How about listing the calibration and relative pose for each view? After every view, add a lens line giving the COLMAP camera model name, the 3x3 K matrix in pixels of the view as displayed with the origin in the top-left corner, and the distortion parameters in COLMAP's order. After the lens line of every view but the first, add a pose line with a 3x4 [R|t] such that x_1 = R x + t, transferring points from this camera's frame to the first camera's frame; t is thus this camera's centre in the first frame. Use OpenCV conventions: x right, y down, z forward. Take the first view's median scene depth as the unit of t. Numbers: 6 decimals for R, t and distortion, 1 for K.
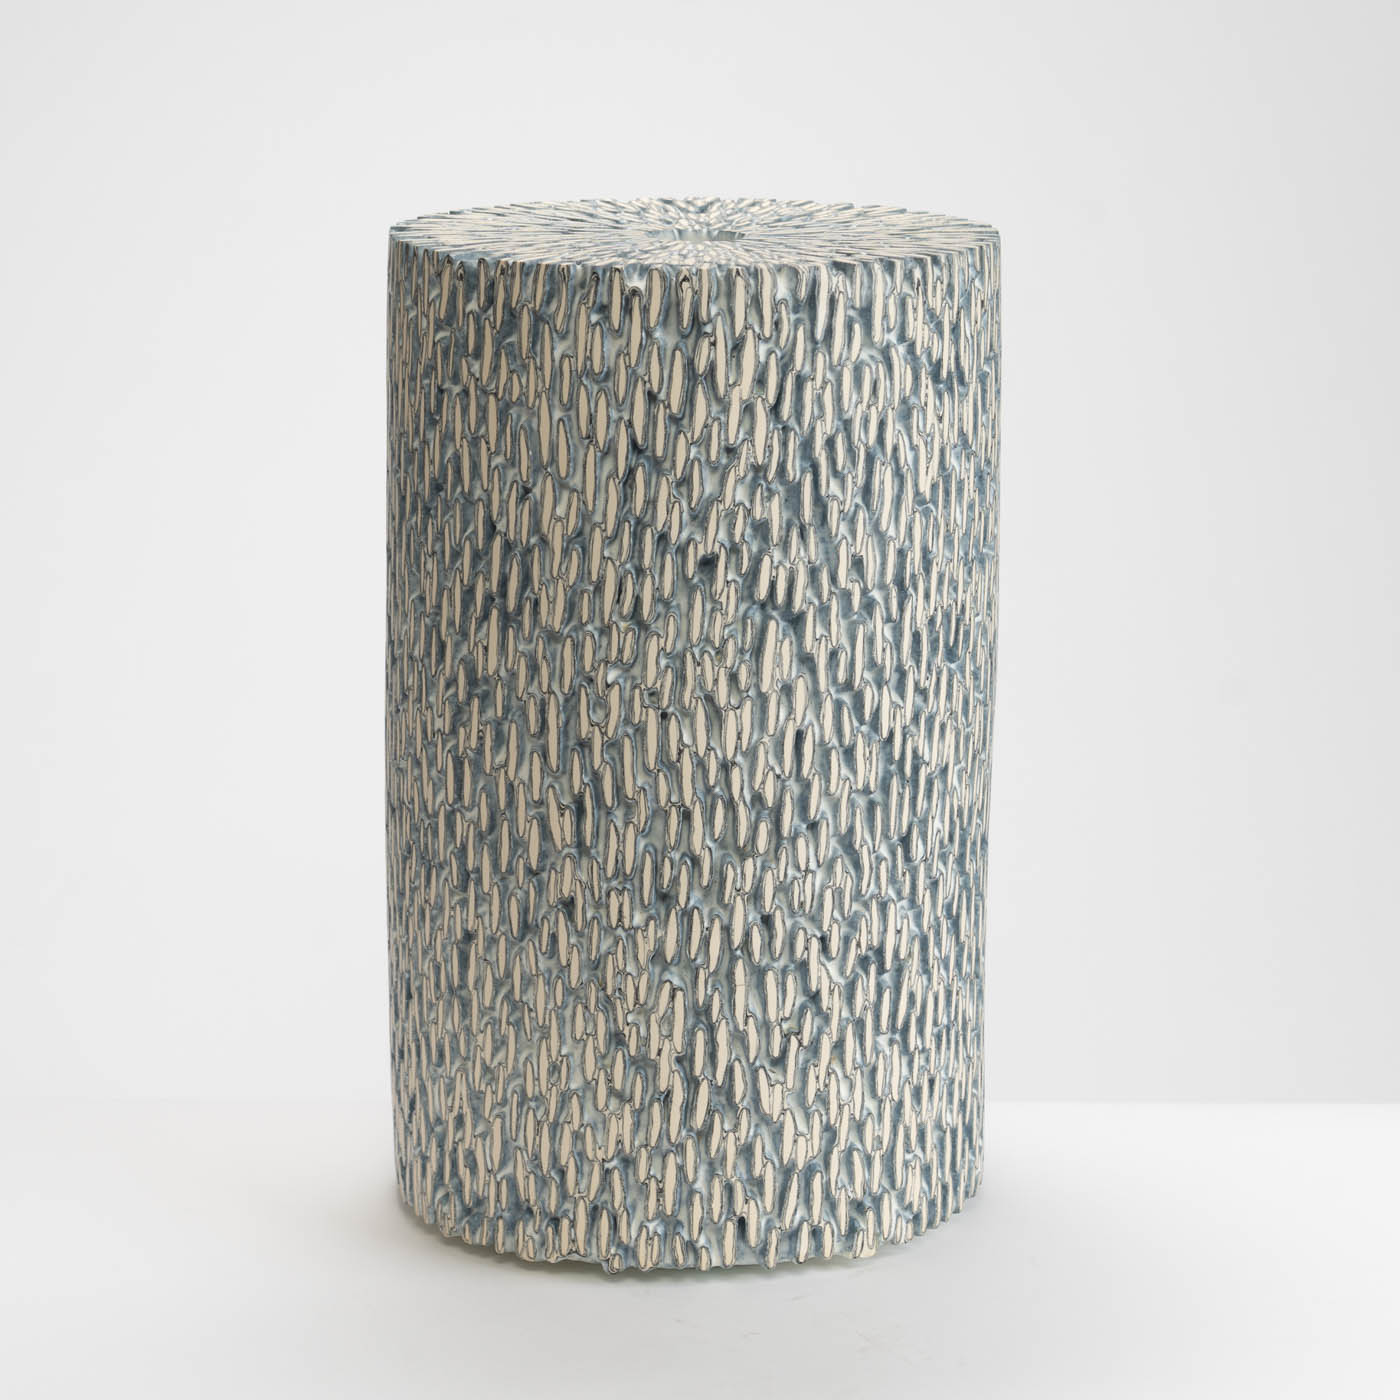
lens RADIAL K [[4123.1, 0, 699.3], [0, 4123.1, 700.3], [0, 0, 1]] dist [-0.209899, 0.000000]
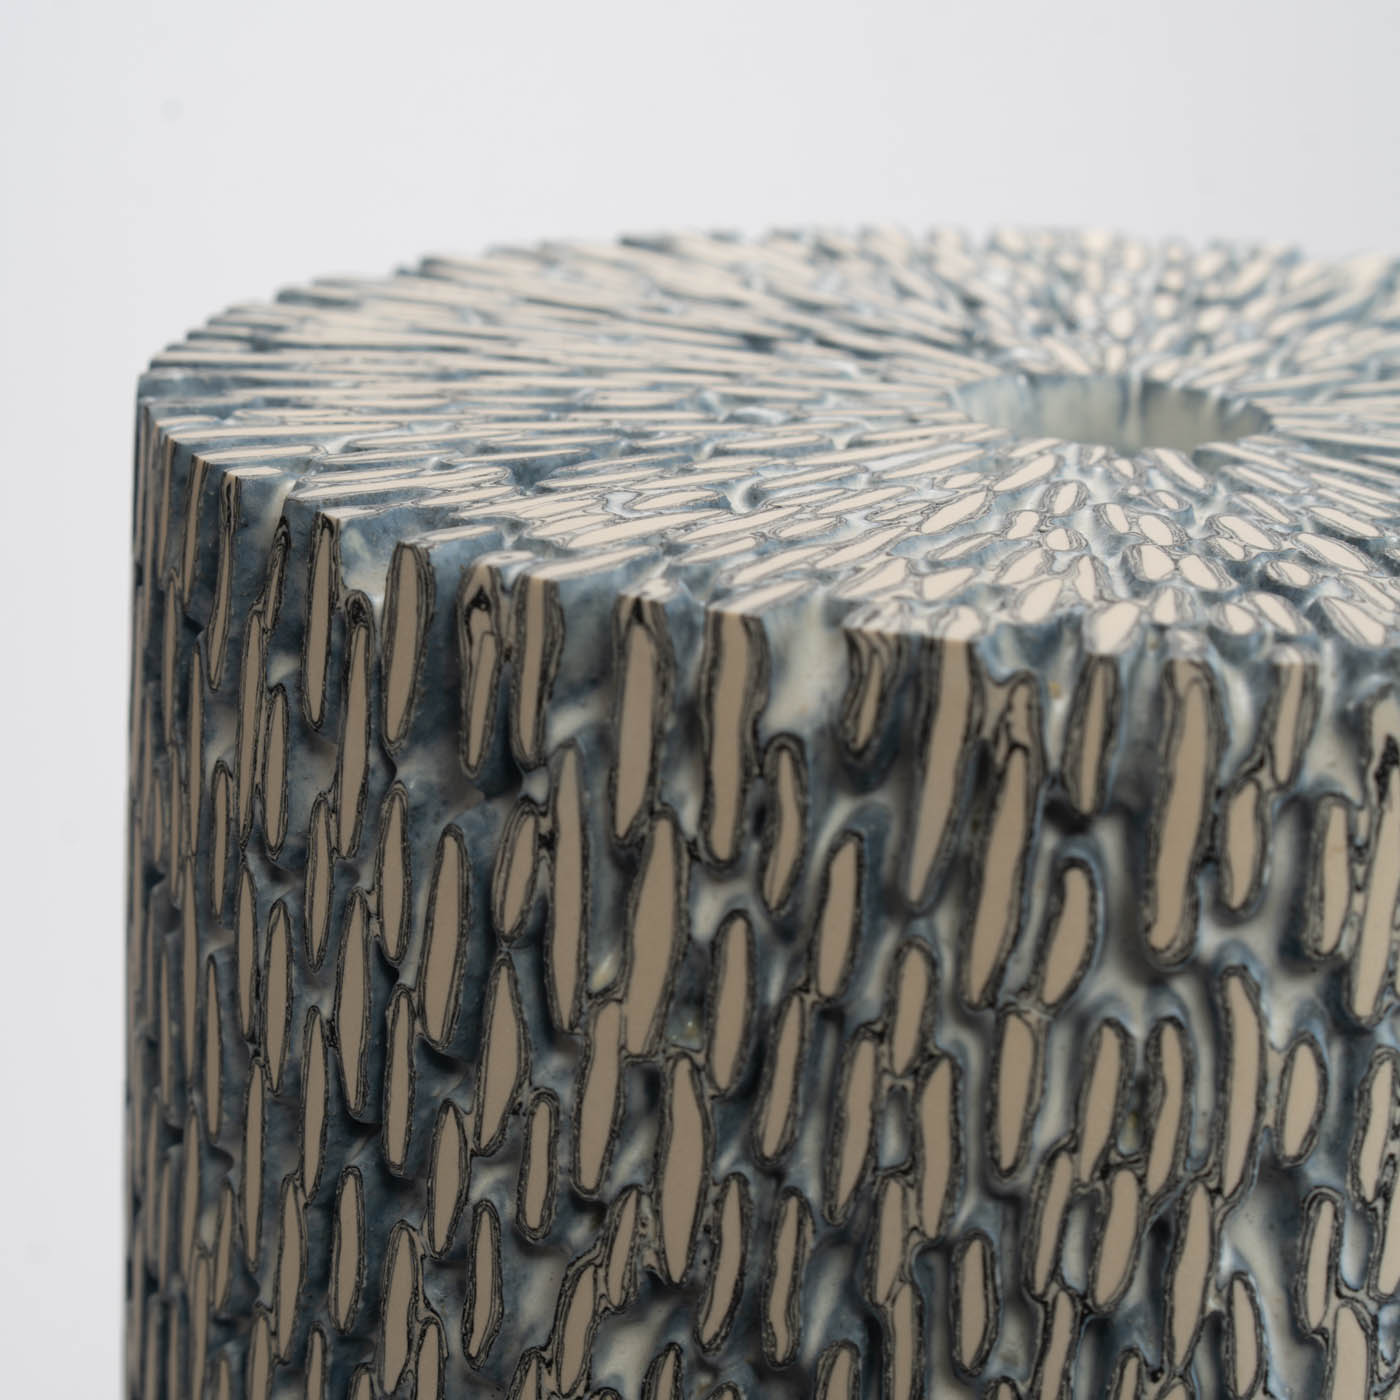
lens RADIAL K [[4123.1, 0, 699.9], [0, 4123.1, 700.1], [0, 0, 1]] dist [-0.209899, 0.000000]
pose [[0.777593, 0.201373, -0.595649, 0.177734], [-0.169972, 0.979379, 0.109212, -0.128319], [0.605359, 0.016321, 0.795786, 0.777111]]
